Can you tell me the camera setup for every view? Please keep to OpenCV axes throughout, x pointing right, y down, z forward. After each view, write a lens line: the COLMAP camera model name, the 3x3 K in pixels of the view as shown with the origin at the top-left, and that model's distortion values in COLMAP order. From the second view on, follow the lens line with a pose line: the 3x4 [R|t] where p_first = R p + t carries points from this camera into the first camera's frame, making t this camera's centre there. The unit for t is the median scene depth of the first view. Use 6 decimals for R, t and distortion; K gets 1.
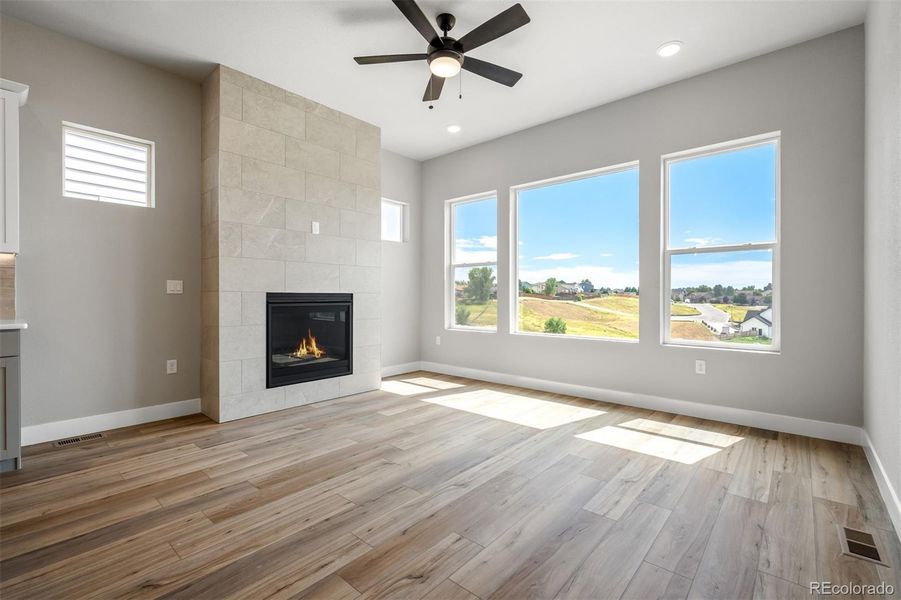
lens RADIAL K [[401.4, 0, 451.3], [0, 401.4, 299.7], [0, 0, 1]] dist [-0.005888, 0.000809]
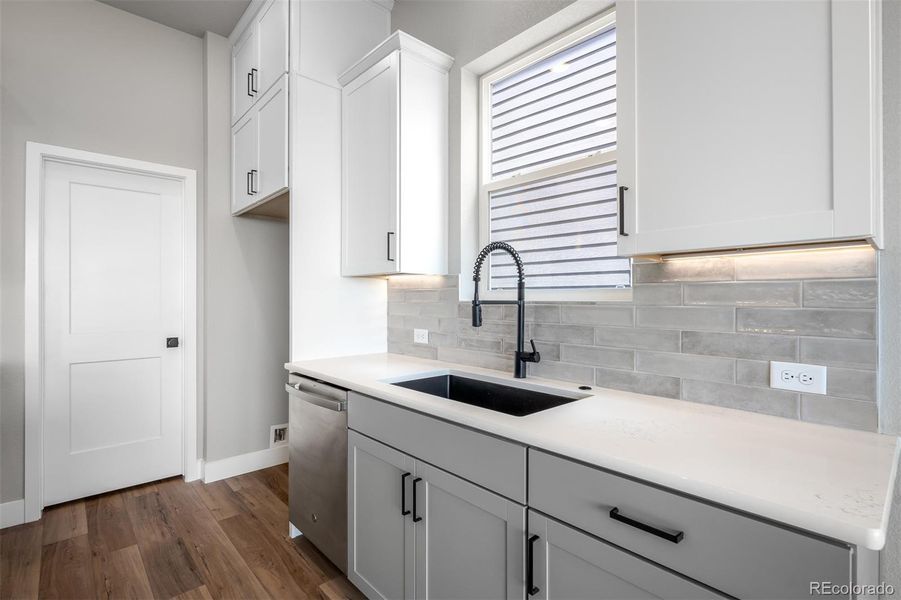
lens RADIAL K [[439.7, 0, 443.5], [0, 439.7, 299.8], [0, 0, 1]] dist [-0.000708, -0.001007]
pose [[-0.104770, 0.001123, -0.994496, -0.516985], [-0.008193, 0.999964, 0.001992, -0.048636], [0.994463, 0.008357, -0.104757, 0.510556]]
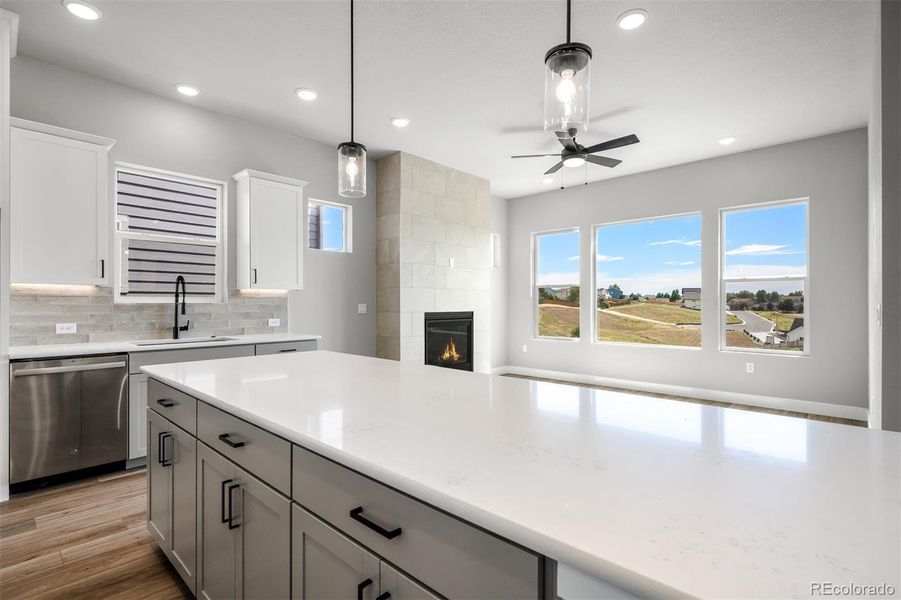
lens RADIAL K [[439.7, 0, 444.6], [0, 439.7, 303.9], [0, 0, 1]] dist [-0.000708, -0.001007]
pose [[0.999325, -0.001762, -0.036699, -0.336403], [0.001572, 0.999985, -0.005211, -0.037989], [0.036707, 0.005150, 0.999313, -0.495654]]
